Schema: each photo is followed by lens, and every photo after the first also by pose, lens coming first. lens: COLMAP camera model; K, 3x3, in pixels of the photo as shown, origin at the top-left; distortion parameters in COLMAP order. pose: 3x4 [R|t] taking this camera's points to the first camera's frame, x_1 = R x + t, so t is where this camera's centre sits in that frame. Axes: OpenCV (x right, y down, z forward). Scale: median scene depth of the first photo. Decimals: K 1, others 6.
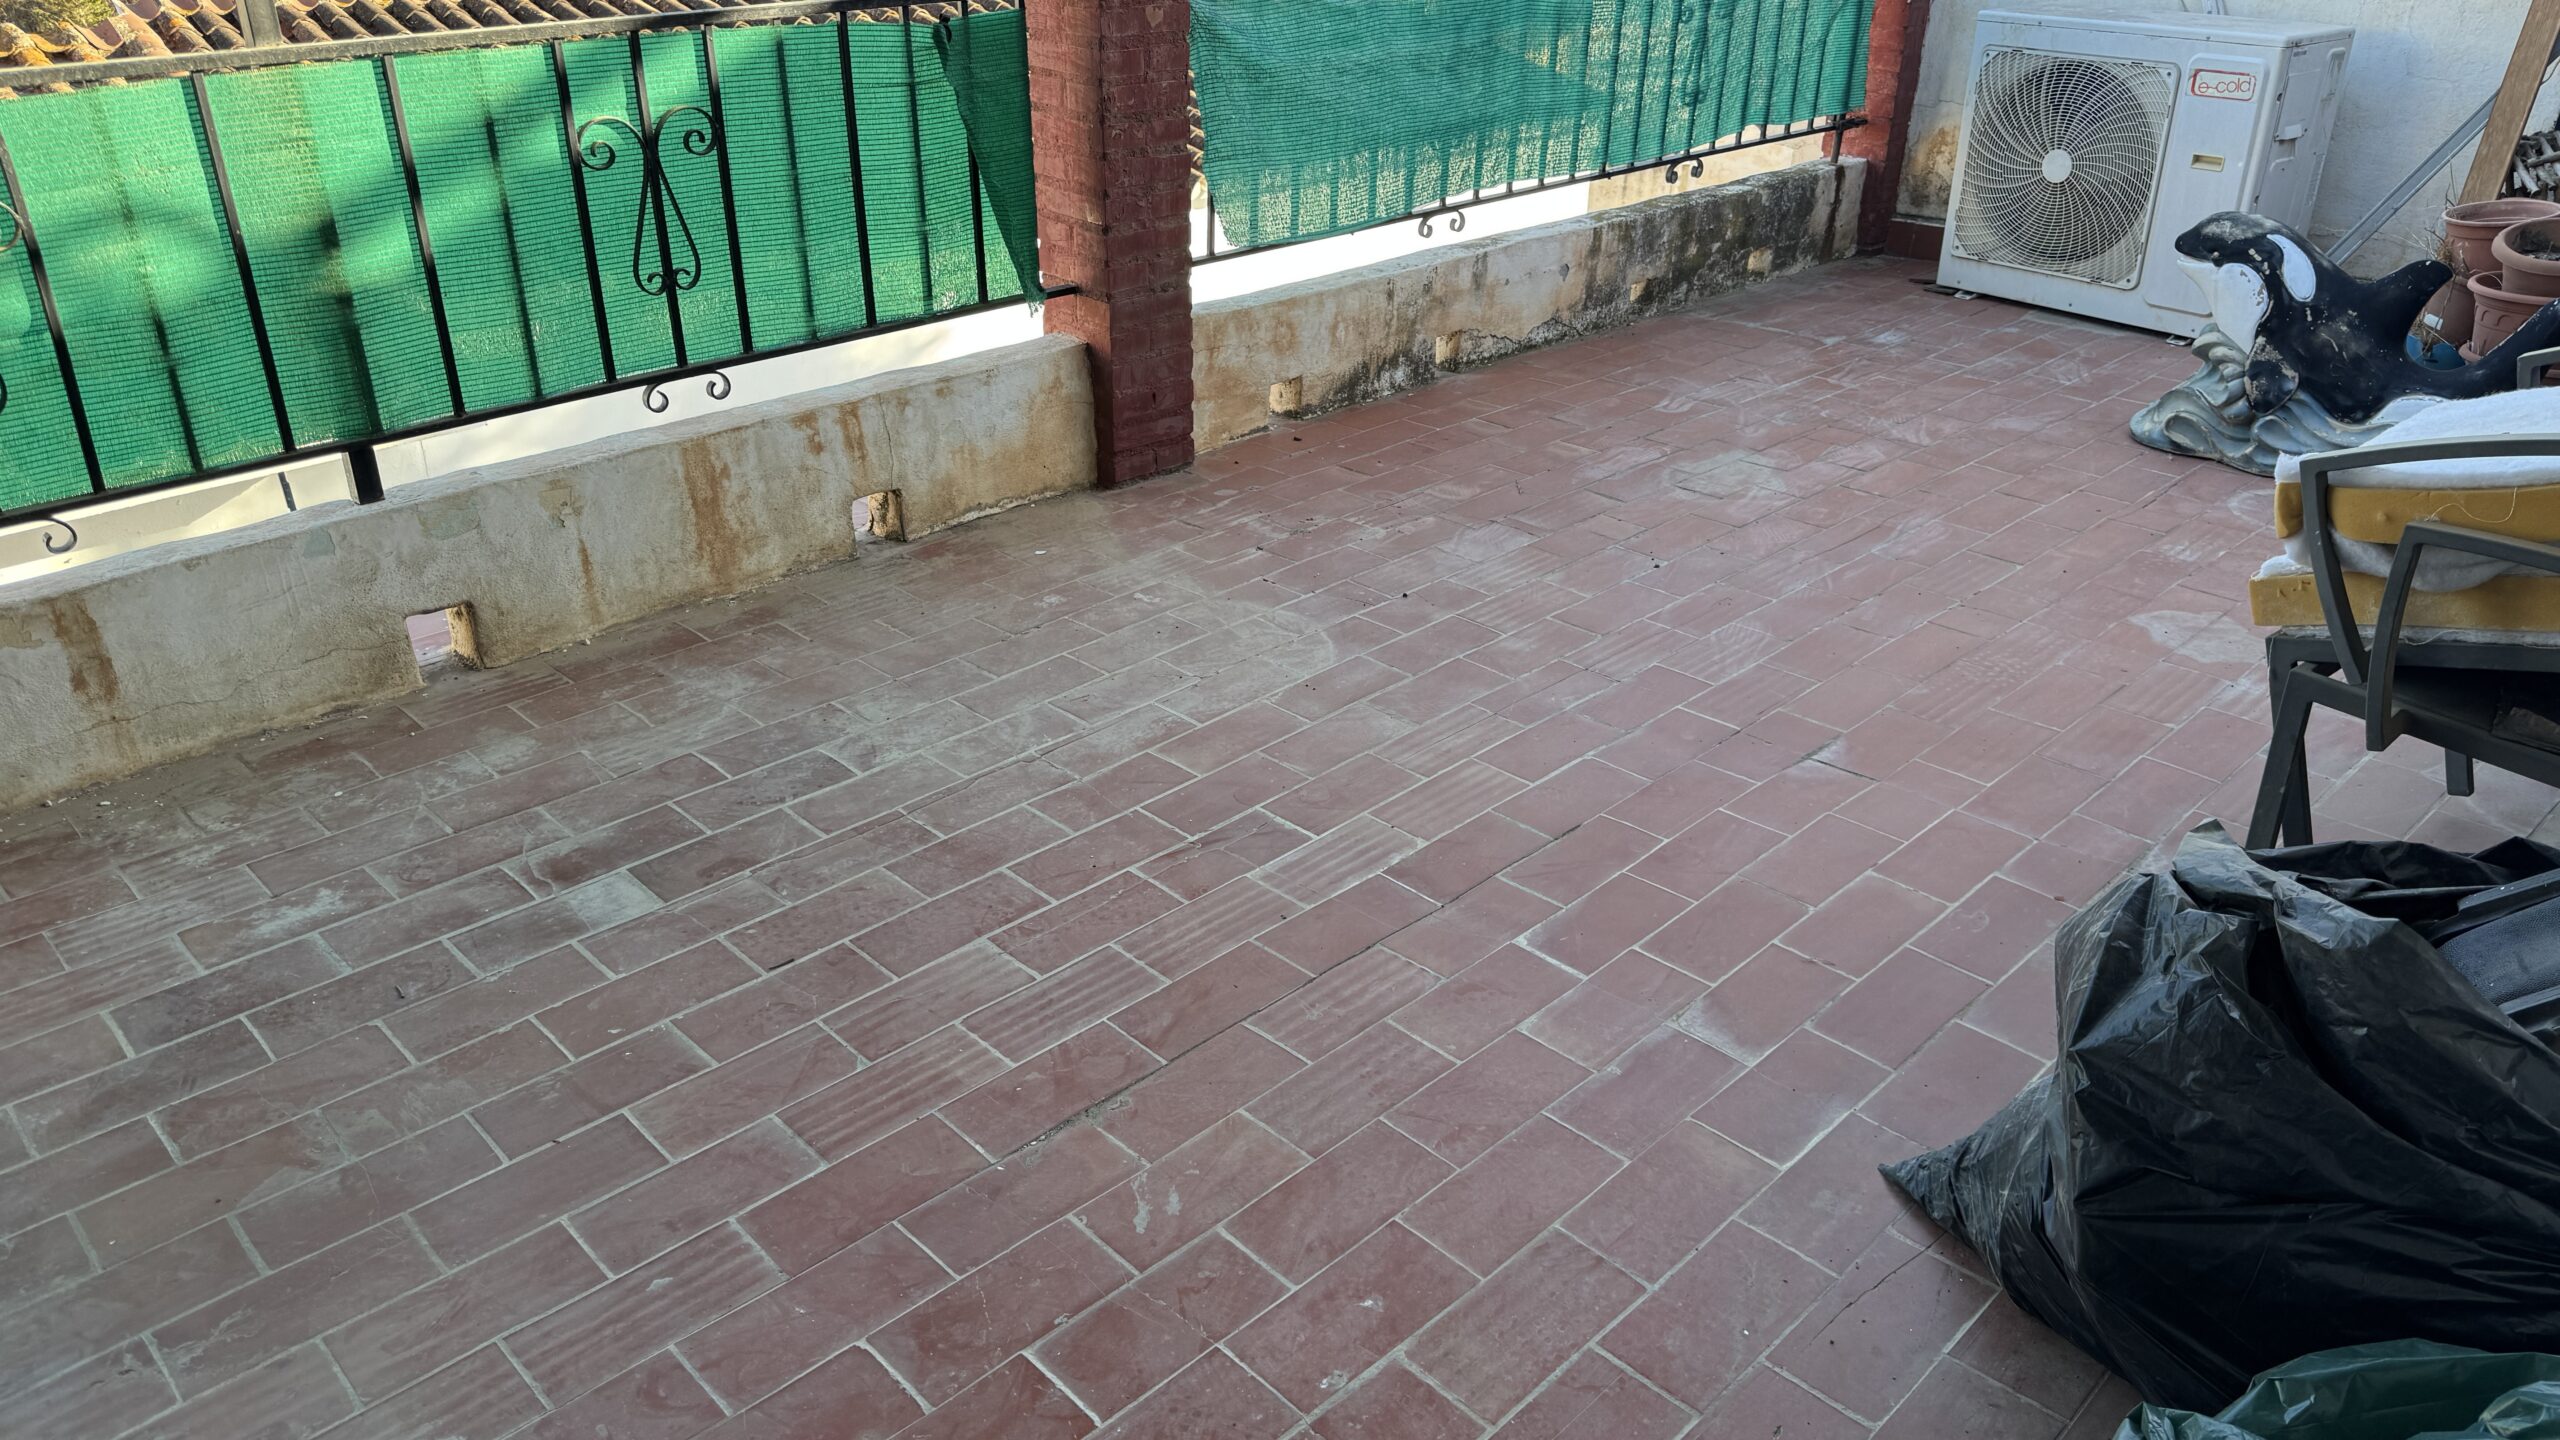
lens RADIAL K [[1812.6, 0, 1288.0], [0, 1812.6, 722.0], [0, 0, 1]] dist [0.004276, -0.010918]
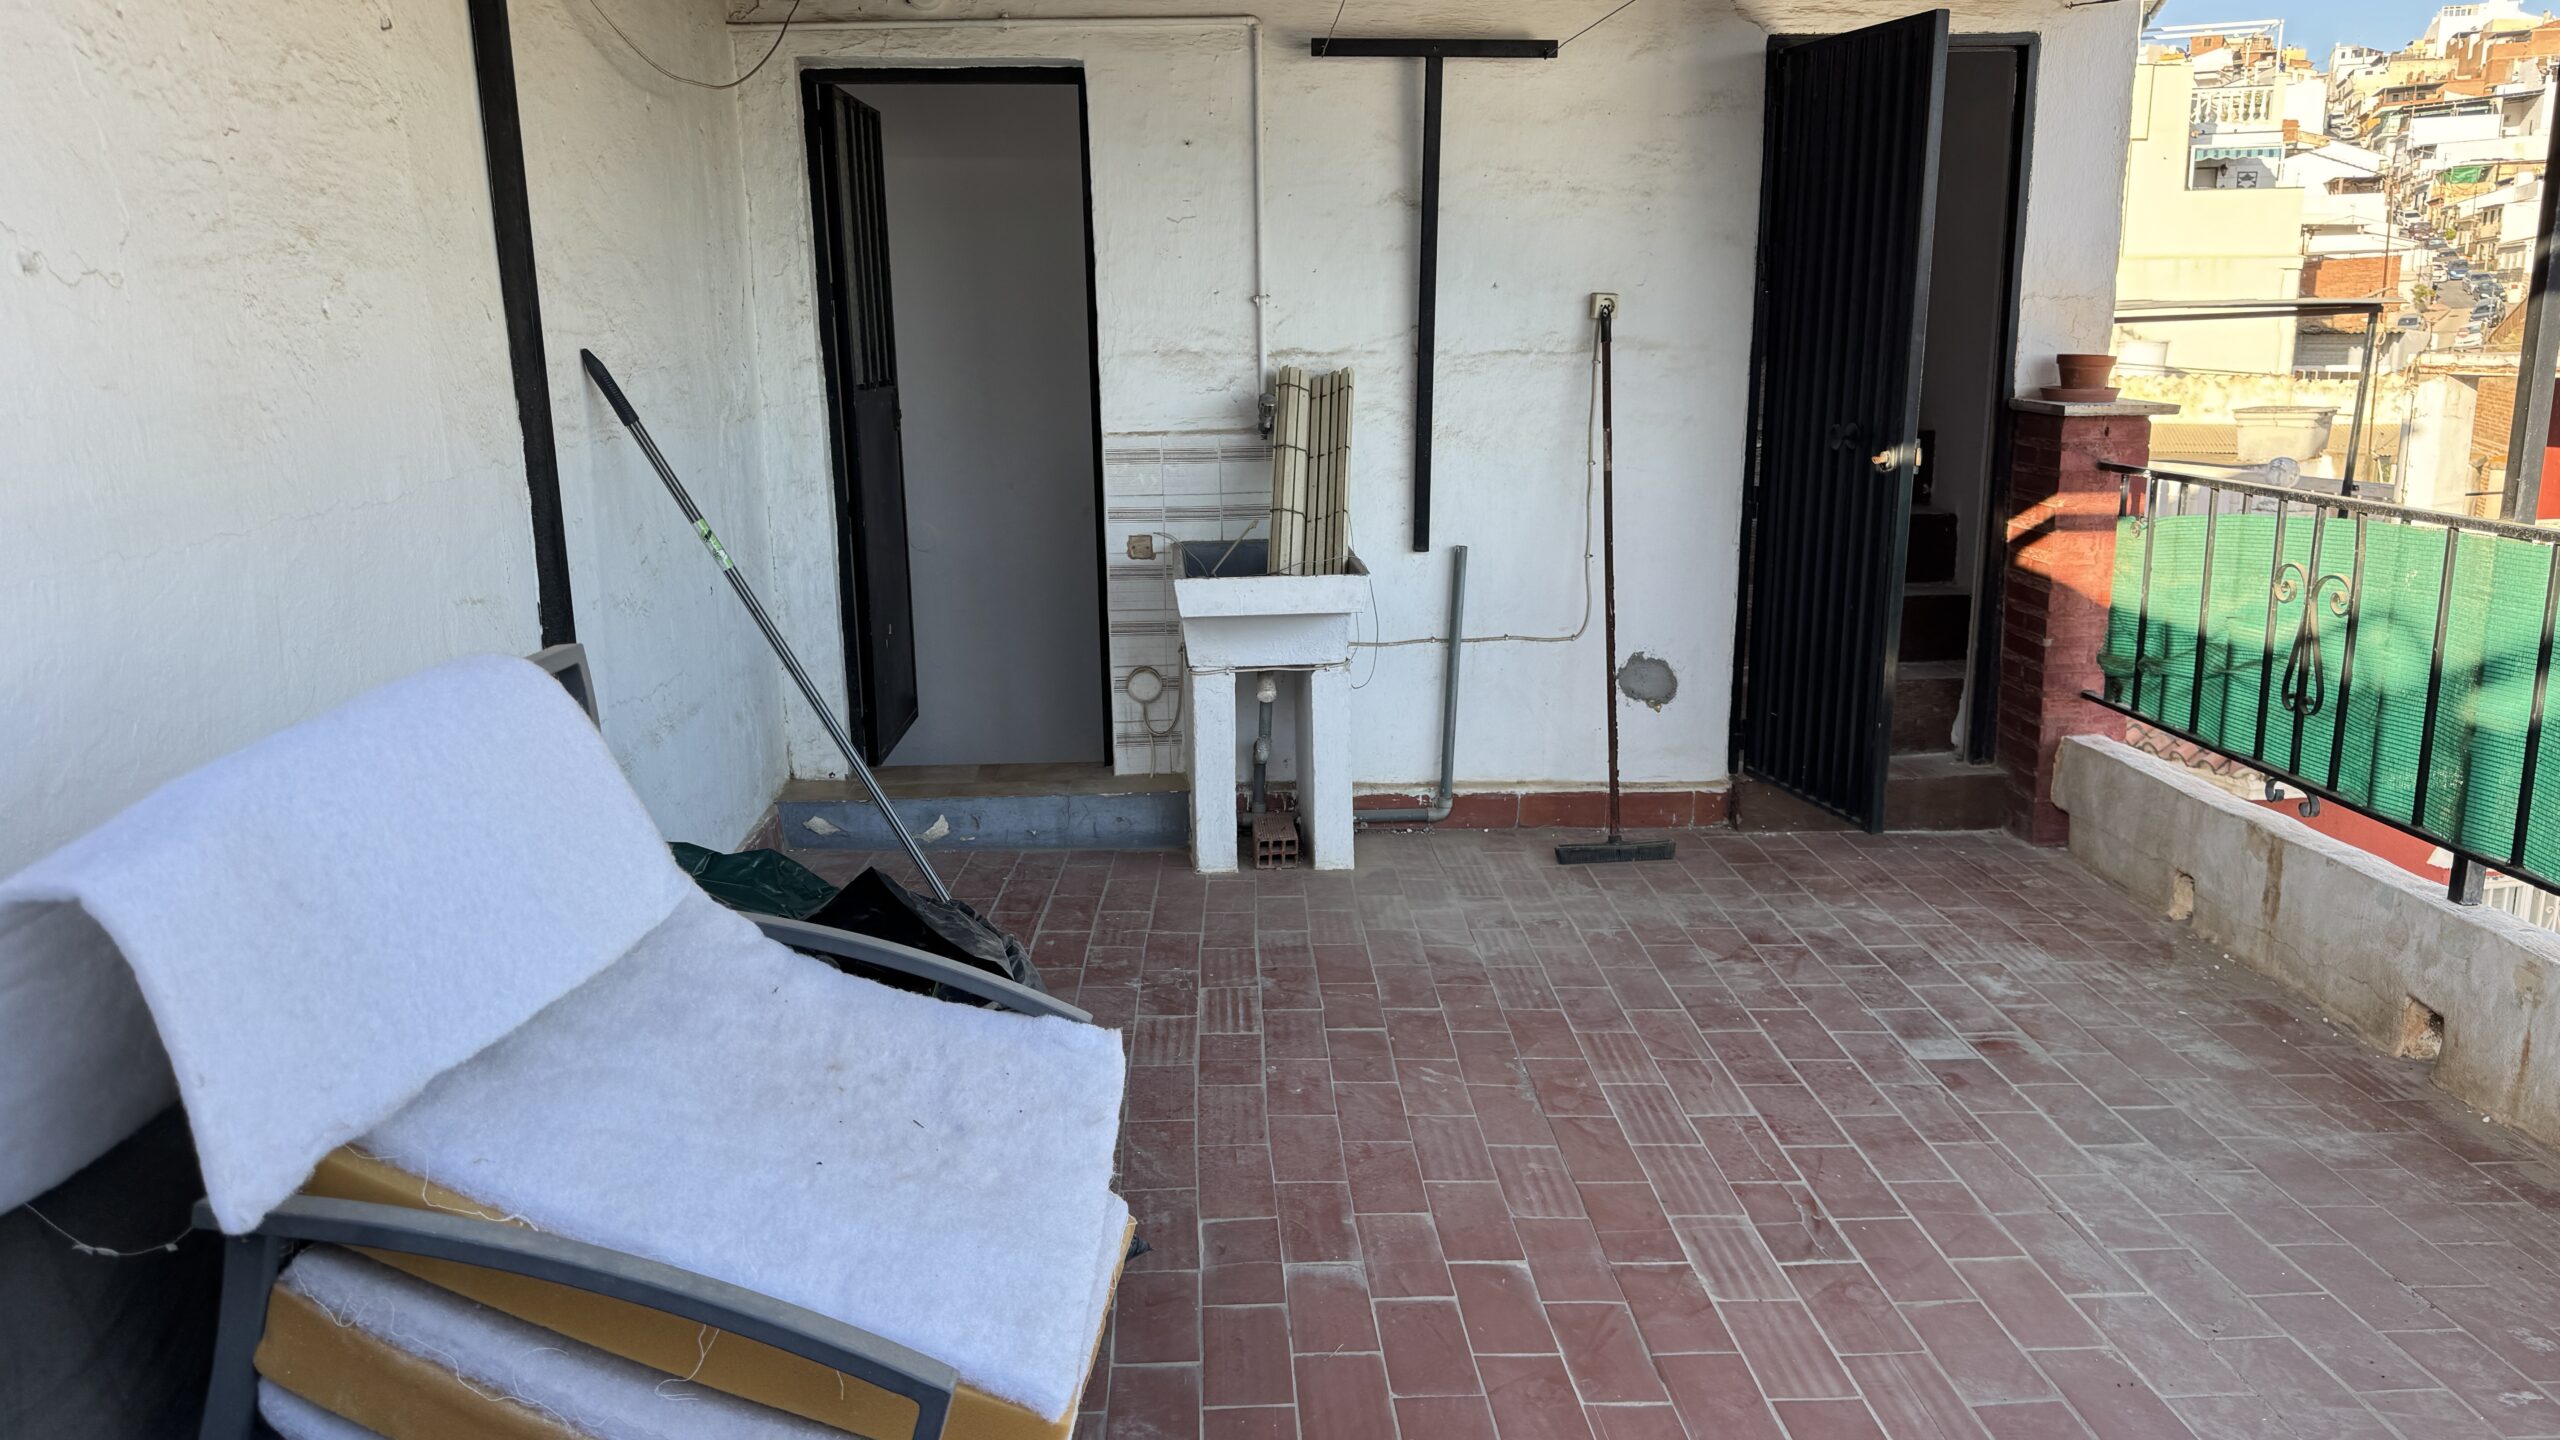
lens RADIAL K [[1812.6, 0, 1281.7], [0, 1812.6, 719.8], [0, 0, 1]] dist [0.004276, -0.010918]
pose [[-0.673961, 0.156395, -0.722023, 0.899375], [-0.332137, 0.808849, 0.485230, -0.590210], [0.659895, 0.566837, -0.493188, 1.145306]]
